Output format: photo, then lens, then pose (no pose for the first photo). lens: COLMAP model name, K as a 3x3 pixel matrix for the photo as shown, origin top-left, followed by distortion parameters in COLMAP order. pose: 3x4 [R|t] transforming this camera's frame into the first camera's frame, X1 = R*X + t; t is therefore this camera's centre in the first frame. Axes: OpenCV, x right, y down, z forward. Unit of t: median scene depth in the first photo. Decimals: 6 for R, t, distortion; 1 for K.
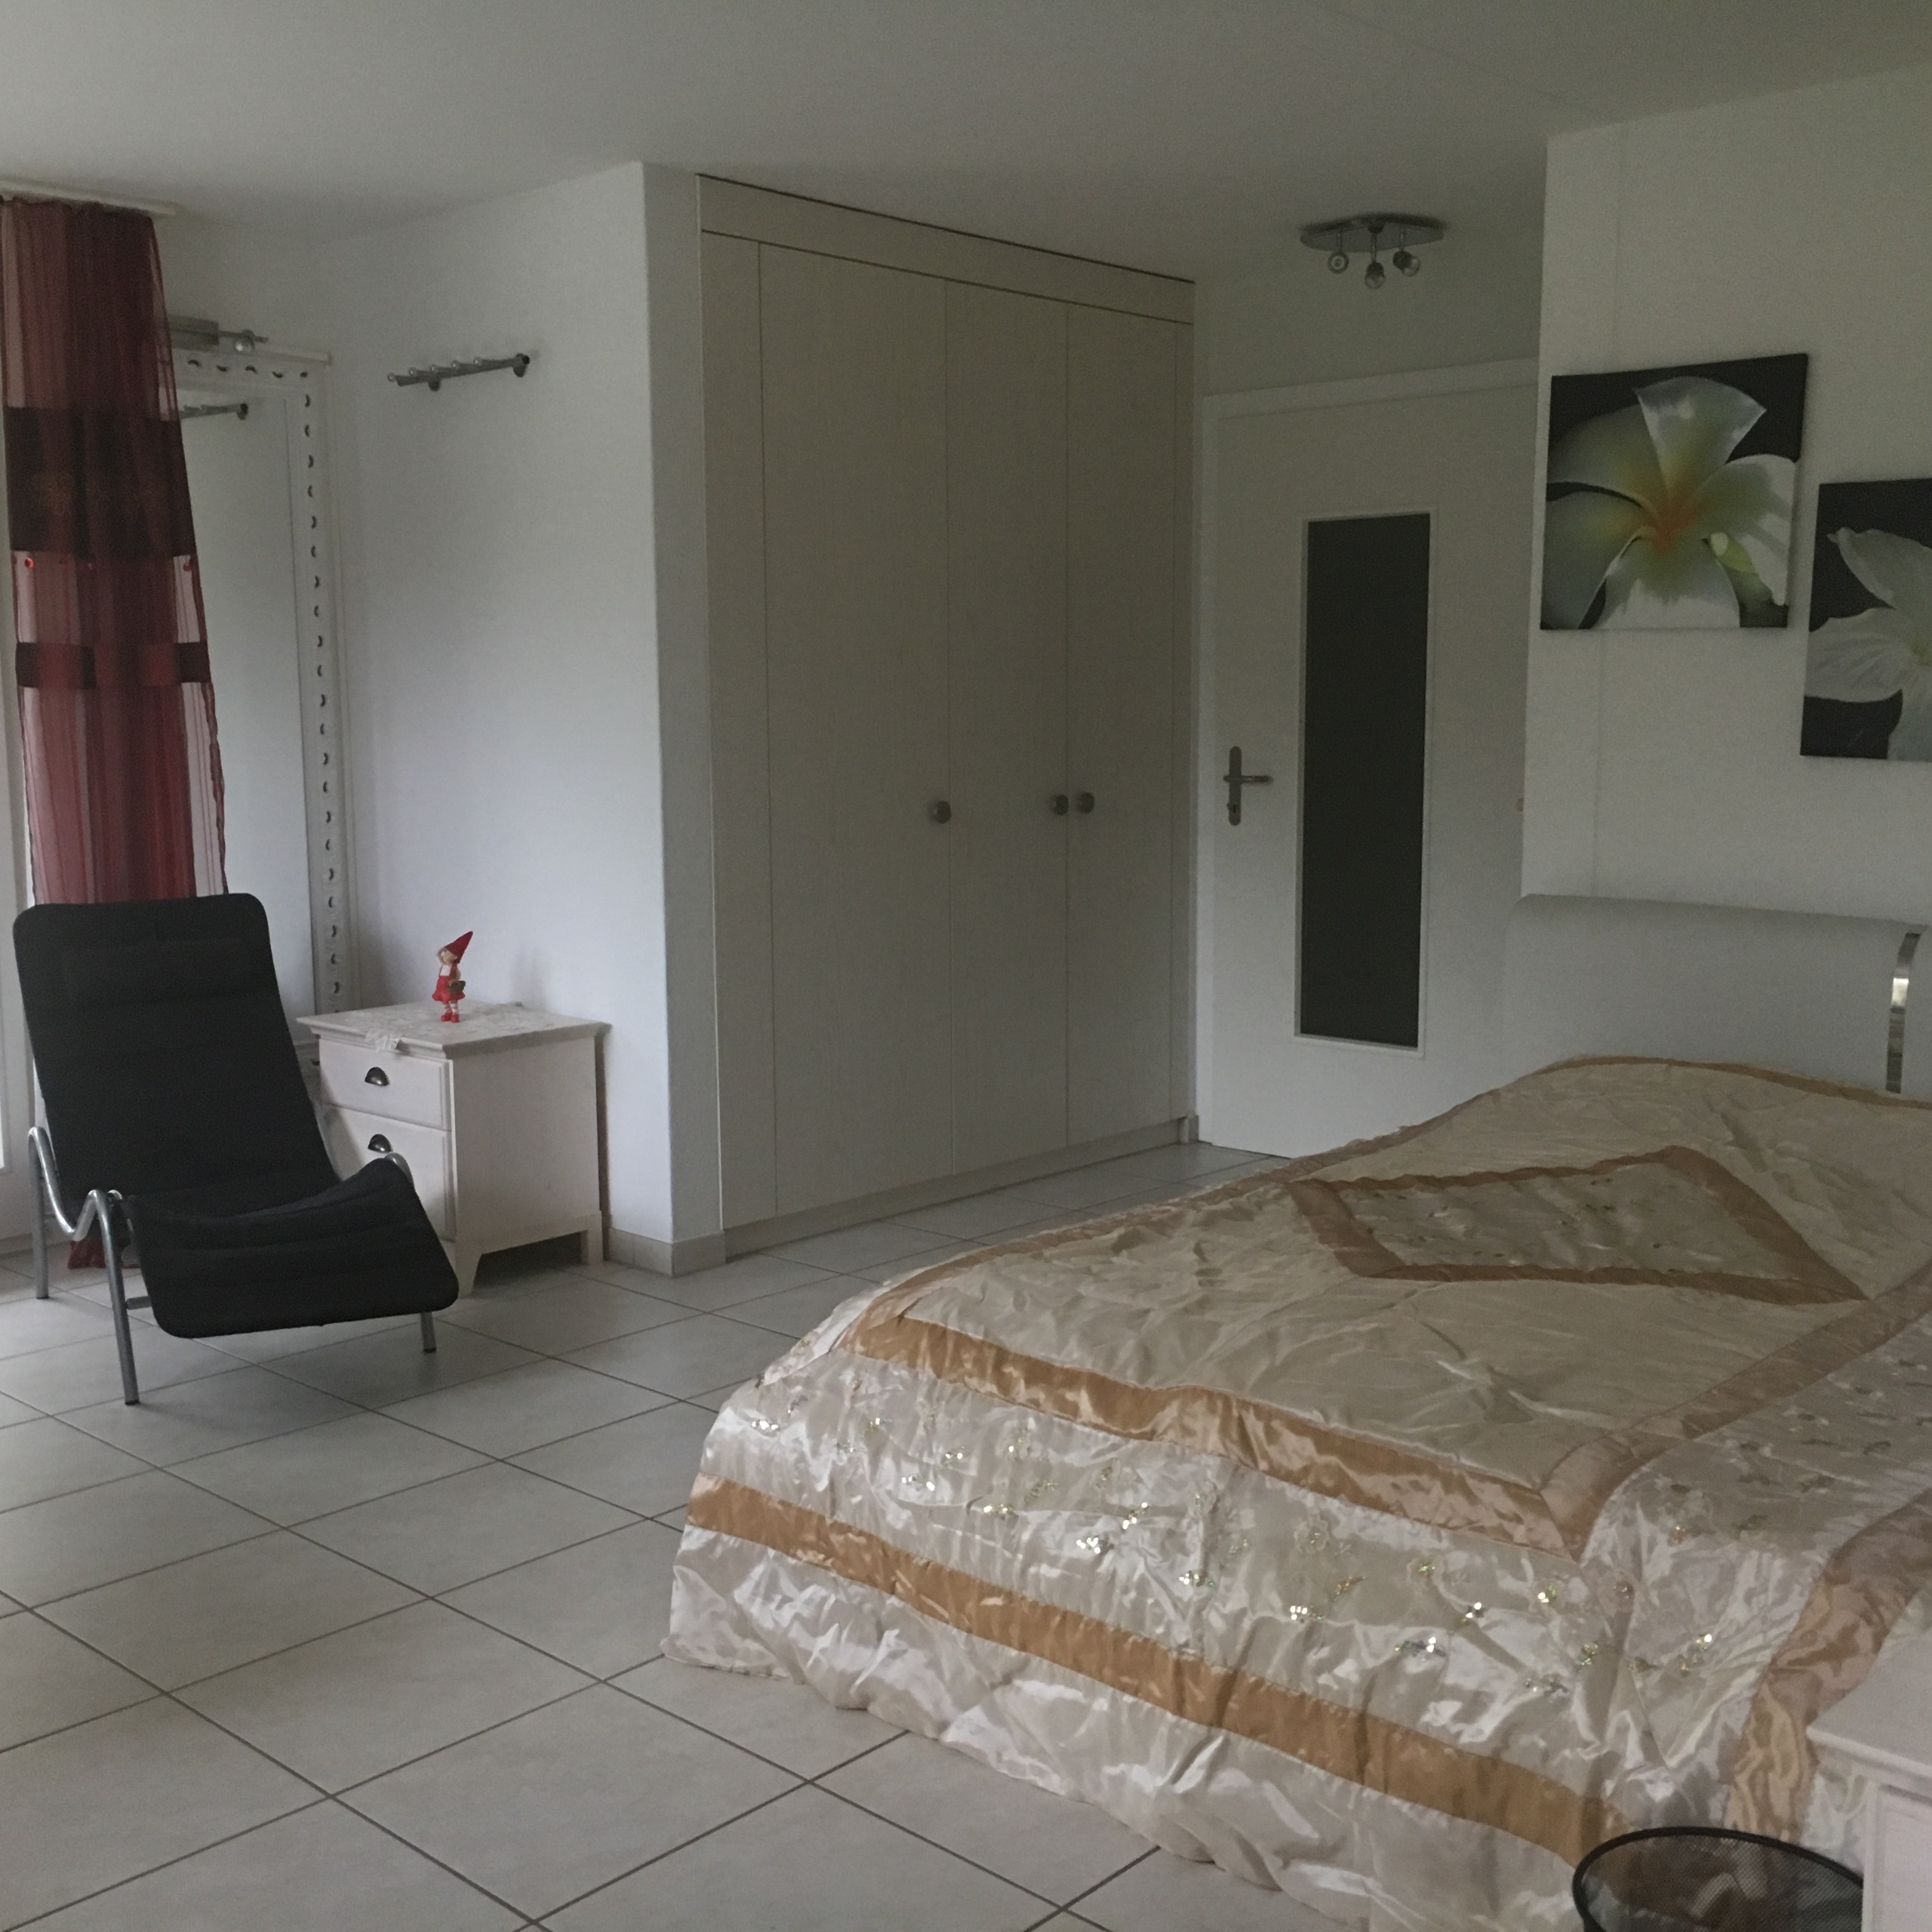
lens RADIAL K [[2215.0, 0, 965.1], [0, 2215.0, 936.0], [0, 0, 1]] dist [0.097564, -0.146988]
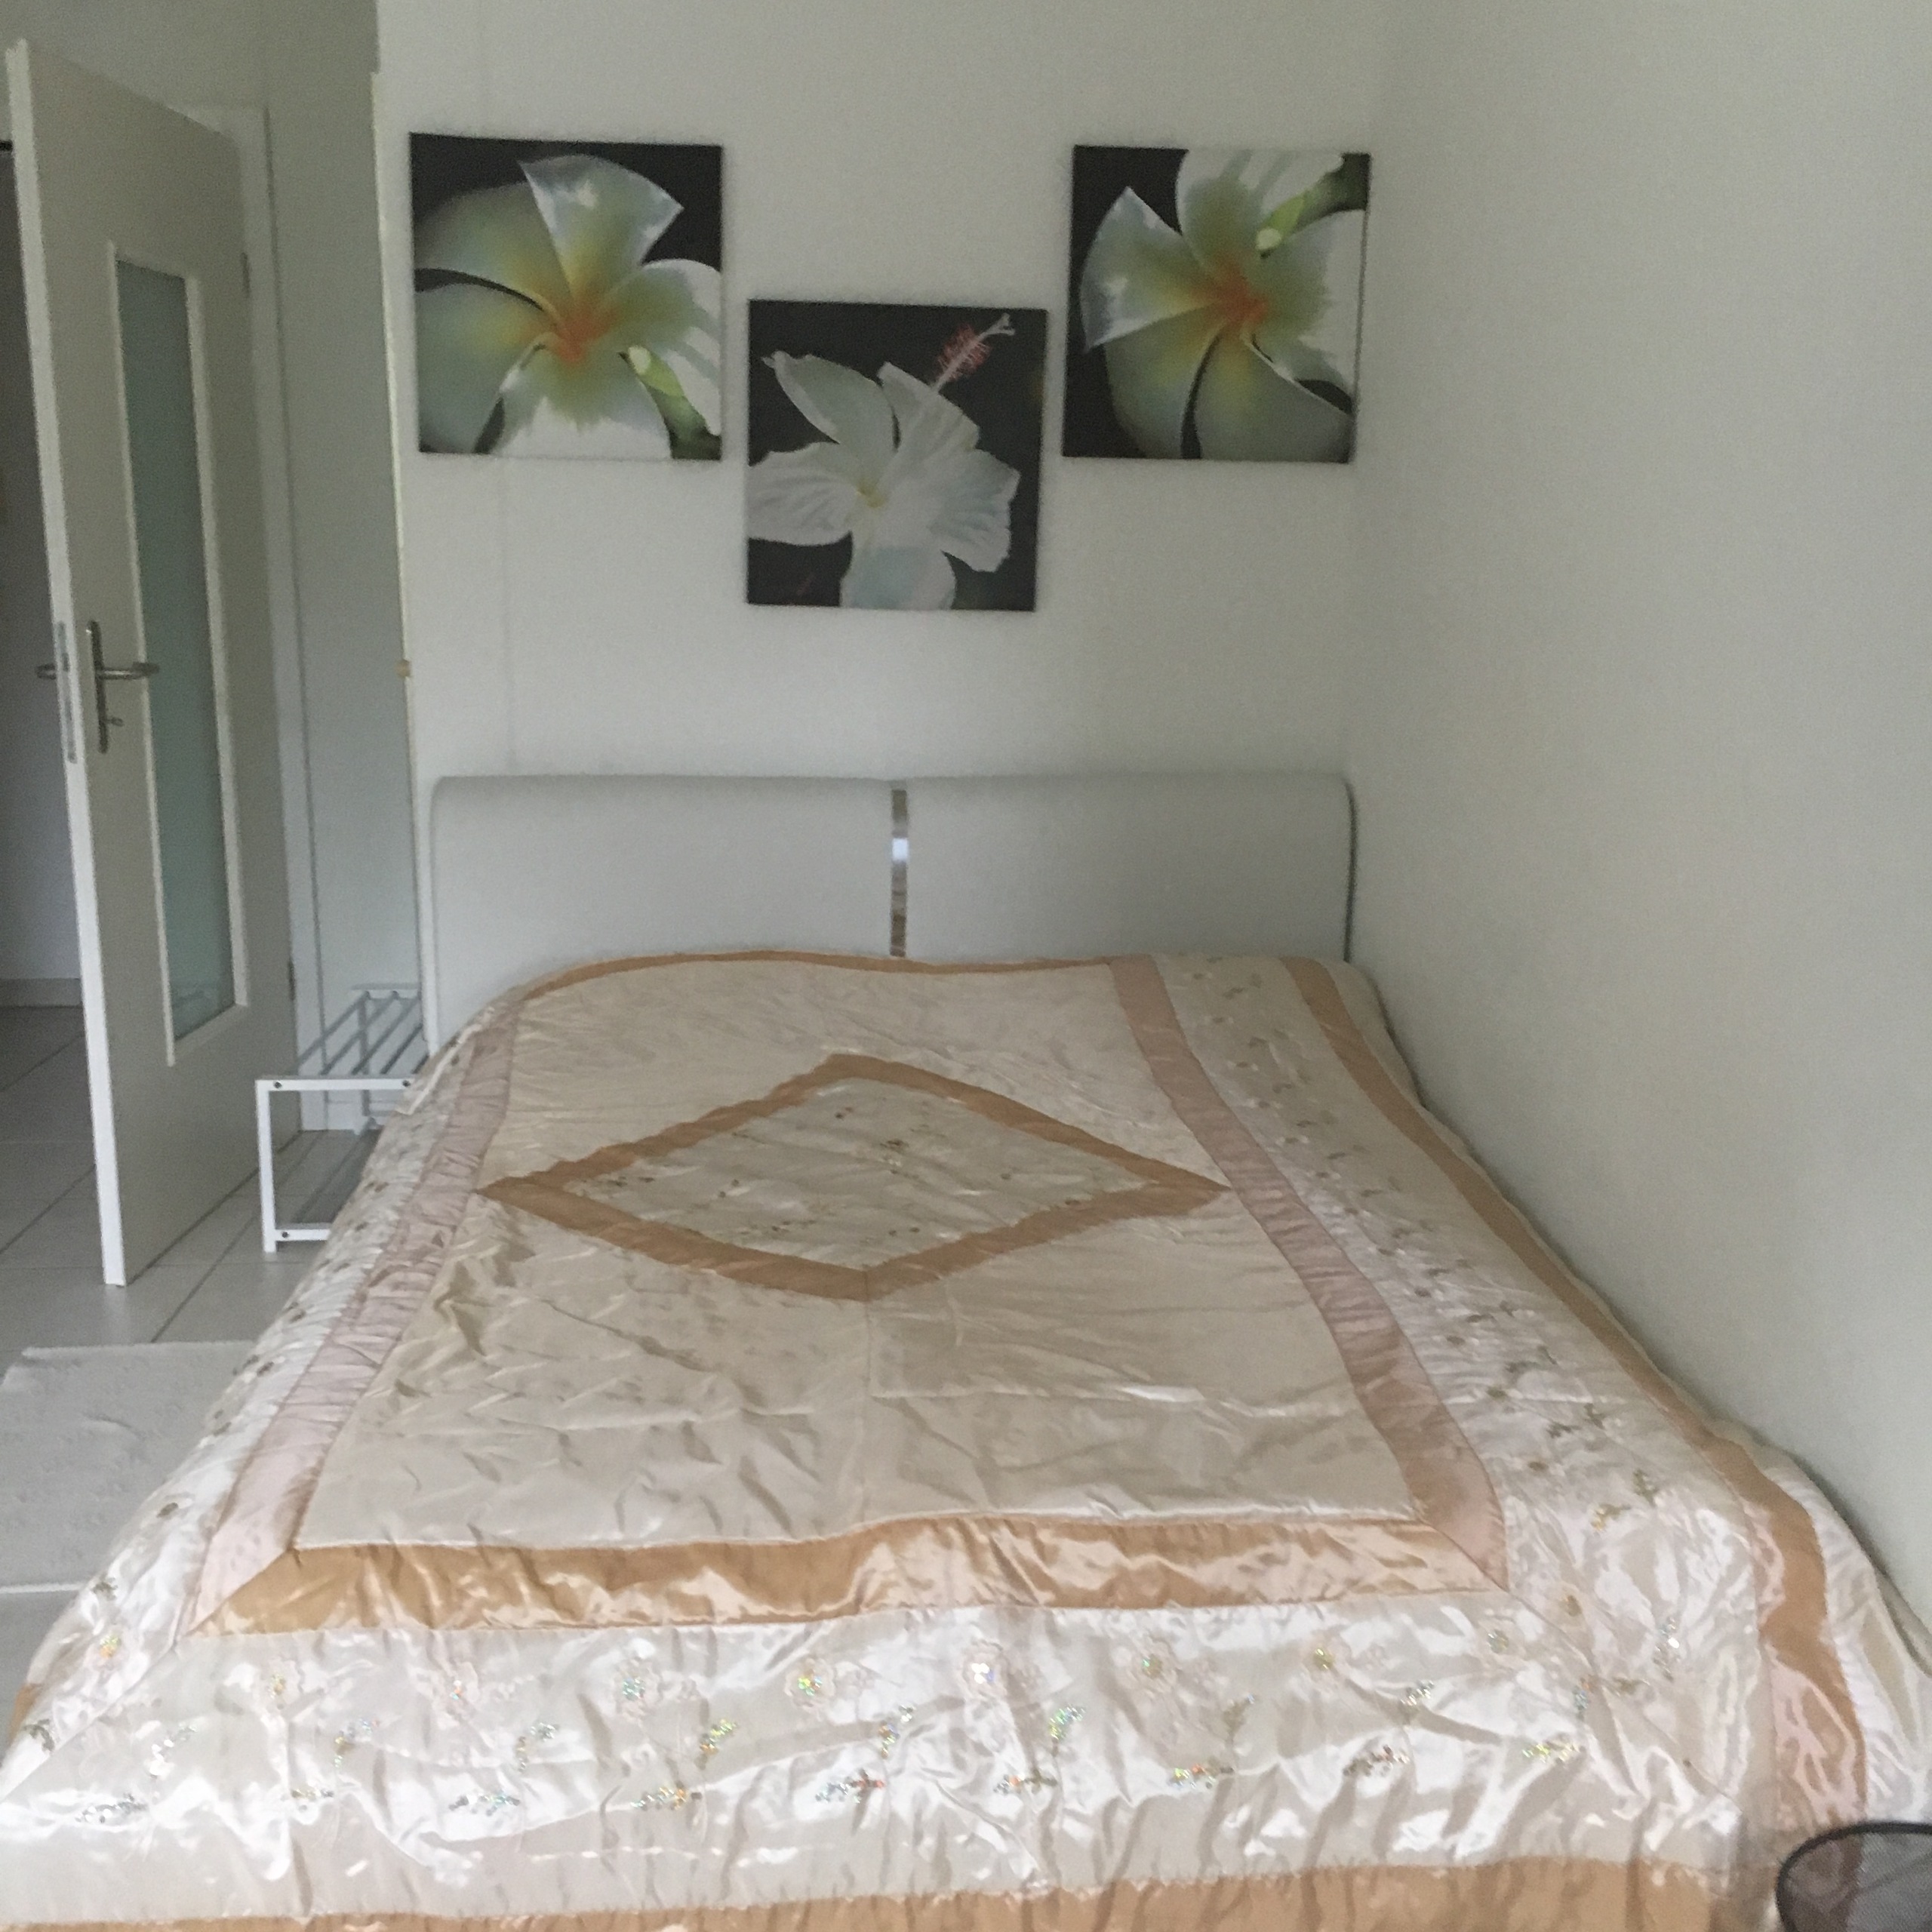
lens RADIAL K [[2215.0, 0, 965.1], [0, 2215.0, 936.0], [0, 0, 1]] dist [0.097564, -0.146988]
pose [[0.680949, -0.128594, 0.720952, -0.351569], [0.075092, 0.991534, 0.105931, -0.053531], [-0.728470, -0.017996, 0.684841, 0.469197]]
